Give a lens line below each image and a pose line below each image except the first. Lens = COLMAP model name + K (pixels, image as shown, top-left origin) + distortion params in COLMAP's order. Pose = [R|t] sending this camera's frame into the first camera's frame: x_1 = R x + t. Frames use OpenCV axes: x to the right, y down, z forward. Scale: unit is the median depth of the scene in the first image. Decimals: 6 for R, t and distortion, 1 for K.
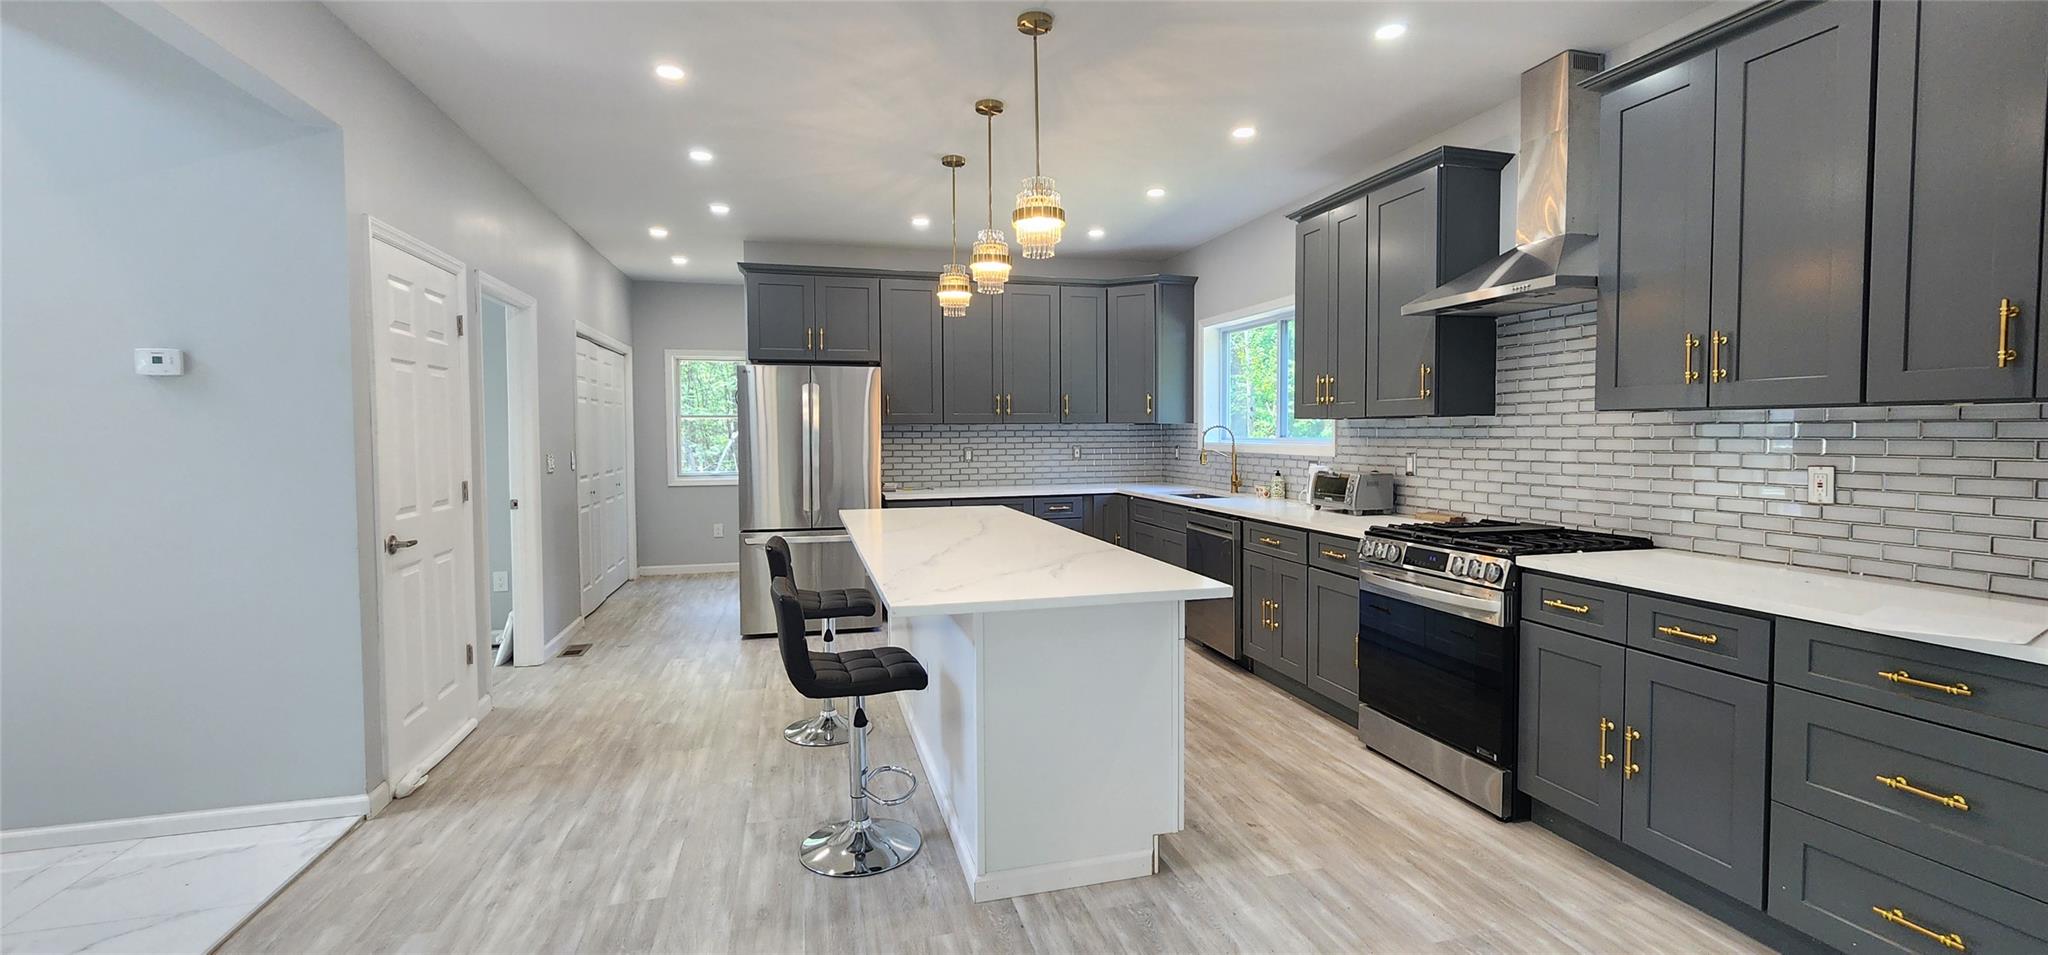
lens RADIAL K [[844.0, 0, 1029.0], [0, 844.0, 461.0], [0, 0, 1]] dist [0.000712, -0.000395]
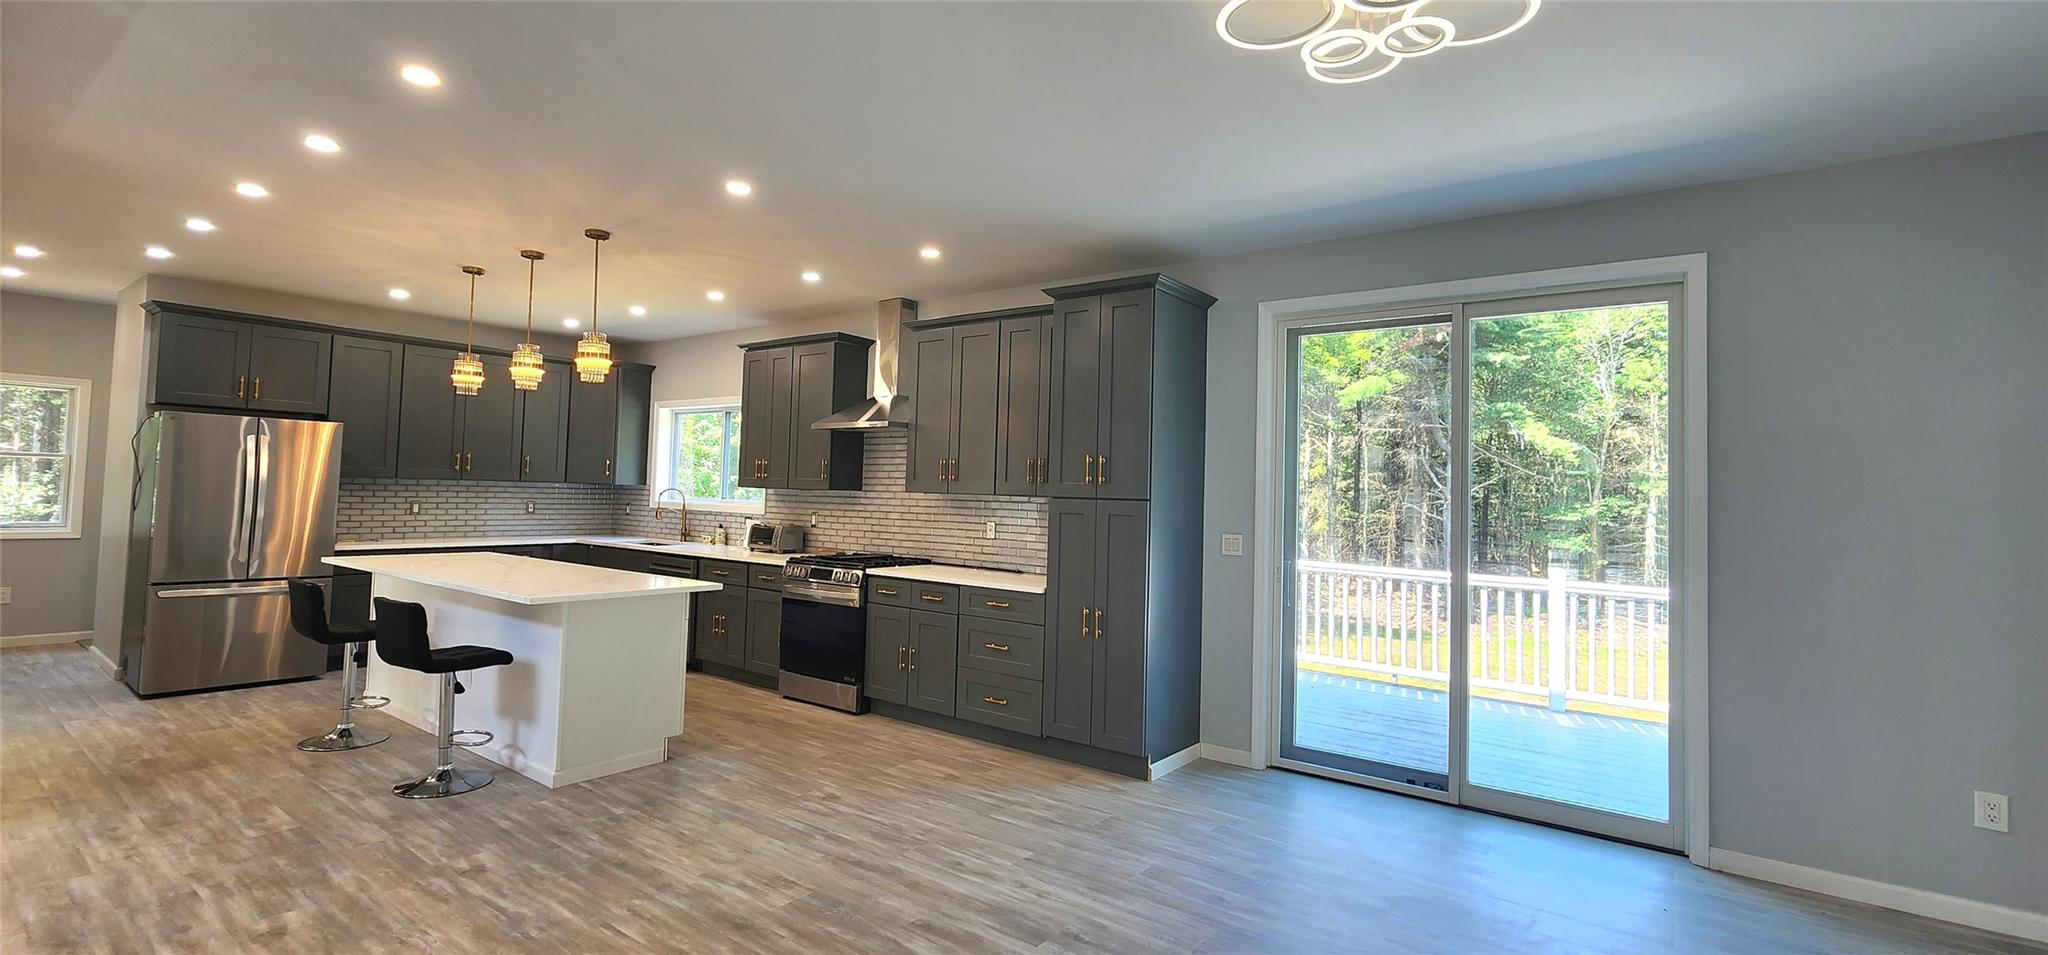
lens RADIAL K [[844.0, 0, 1029.0], [0, 844.0, 461.0], [0, 0, 1]] dist [0.000712, -0.000395]
pose [[0.780461, 0.053532, 0.622909, -0.263318], [-0.010765, 0.997331, -0.072222, 0.004789], [-0.625112, 0.049660, 0.778954, -0.572244]]
